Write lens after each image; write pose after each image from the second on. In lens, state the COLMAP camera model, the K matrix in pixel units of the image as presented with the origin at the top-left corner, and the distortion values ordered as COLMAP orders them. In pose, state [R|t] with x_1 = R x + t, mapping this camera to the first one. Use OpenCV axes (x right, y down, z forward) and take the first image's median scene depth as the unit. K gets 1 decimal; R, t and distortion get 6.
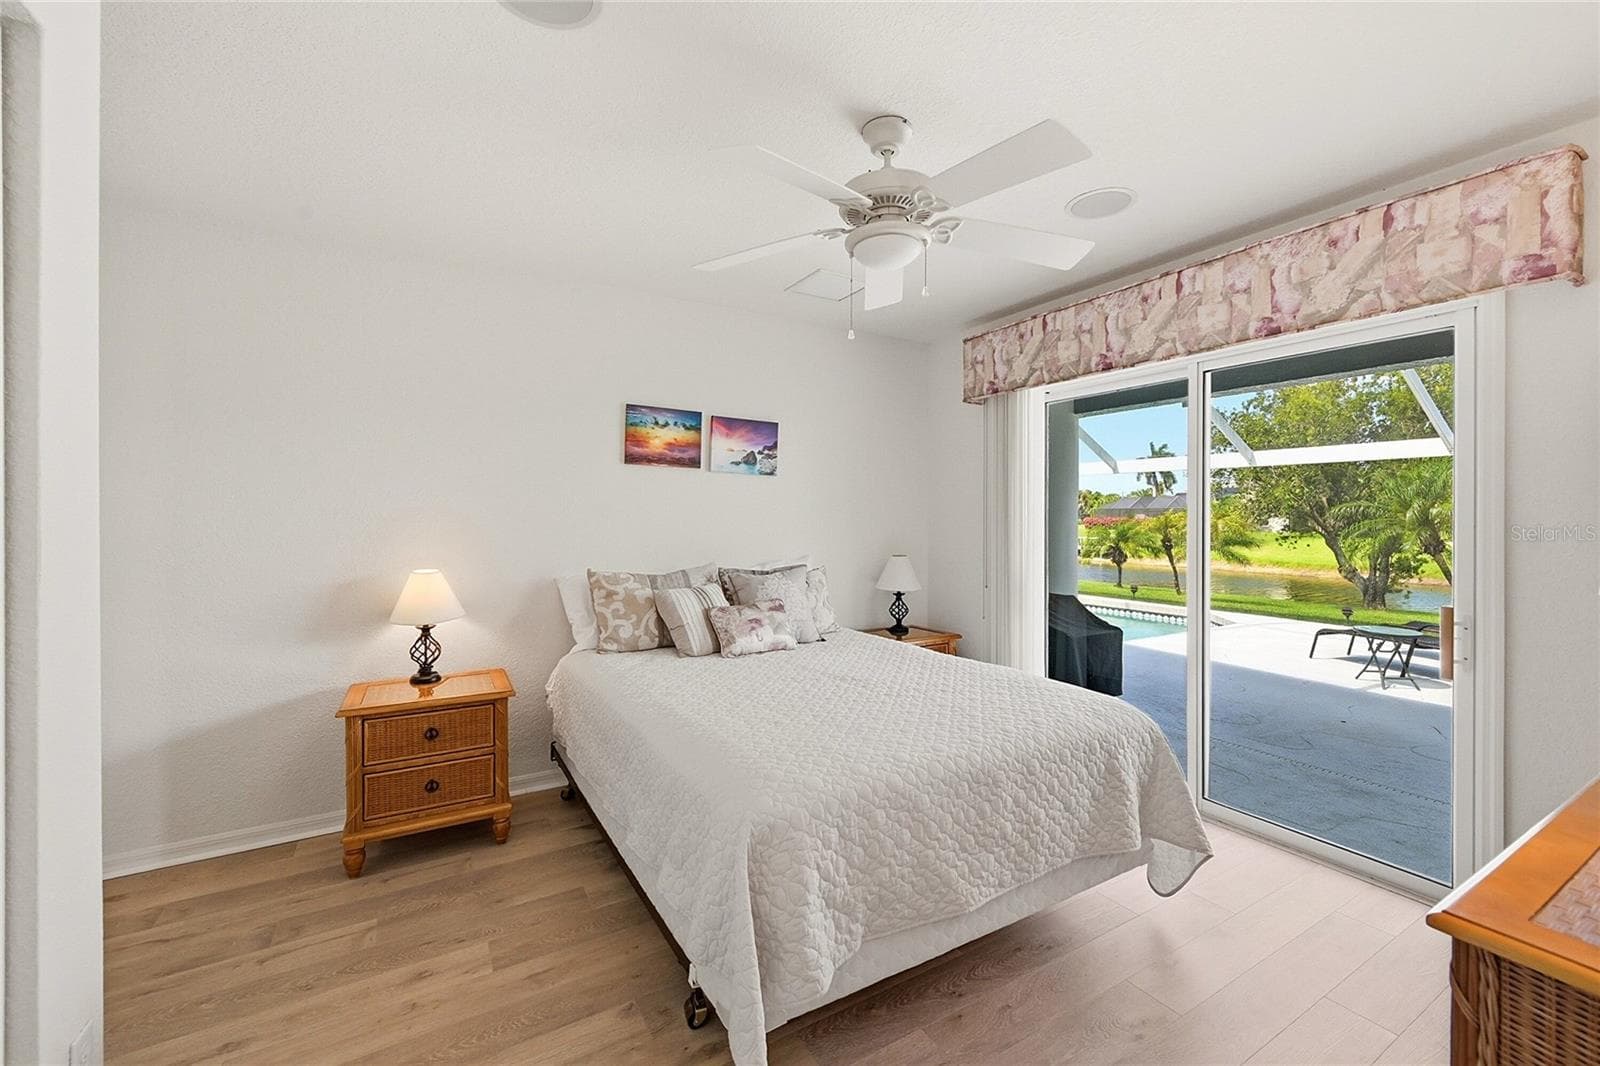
lens RADIAL K [[654.6, 0, 800.7], [0, 654.6, 525.1], [0, 0, 1]] dist [-0.006561, -0.000413]
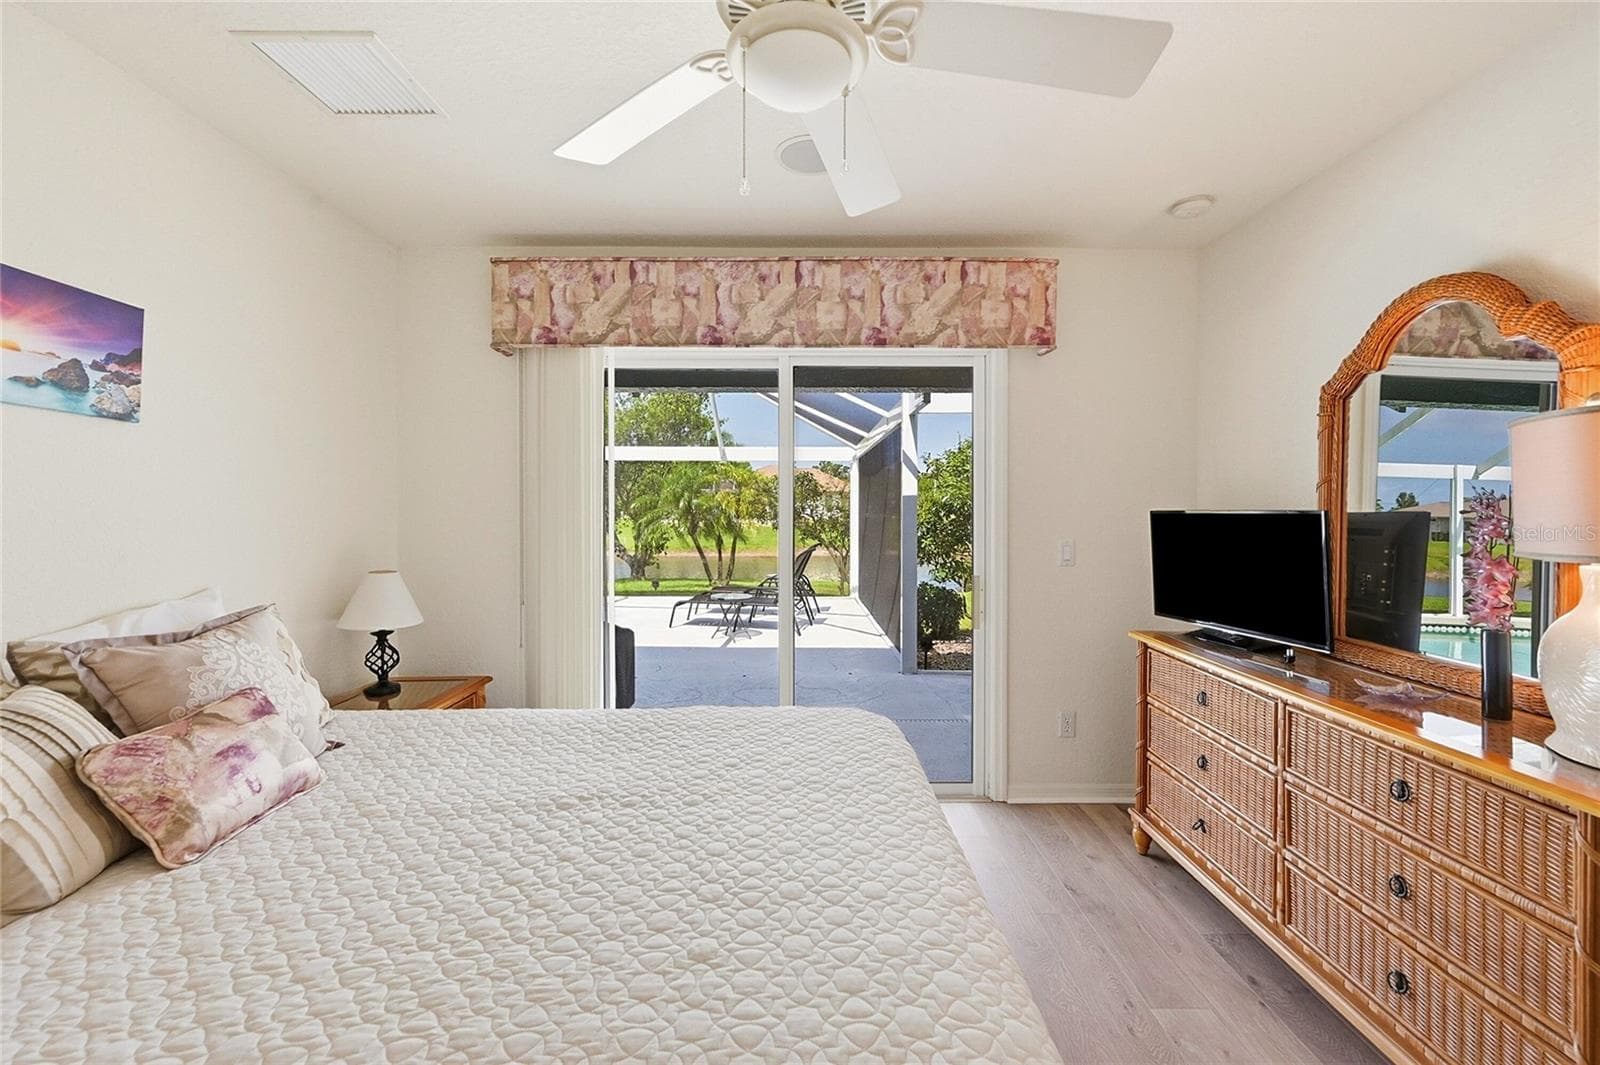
lens RADIAL K [[654.6, 0, 802.2], [0, 654.6, 516.8], [0, 0, 1]] dist [-0.006561, -0.000413]
pose [[0.496236, -0.015413, 0.868051, -0.229628], [0.013137, 0.999861, 0.010243, -0.008361], [-0.868088, 0.006320, 0.496370, 0.408848]]
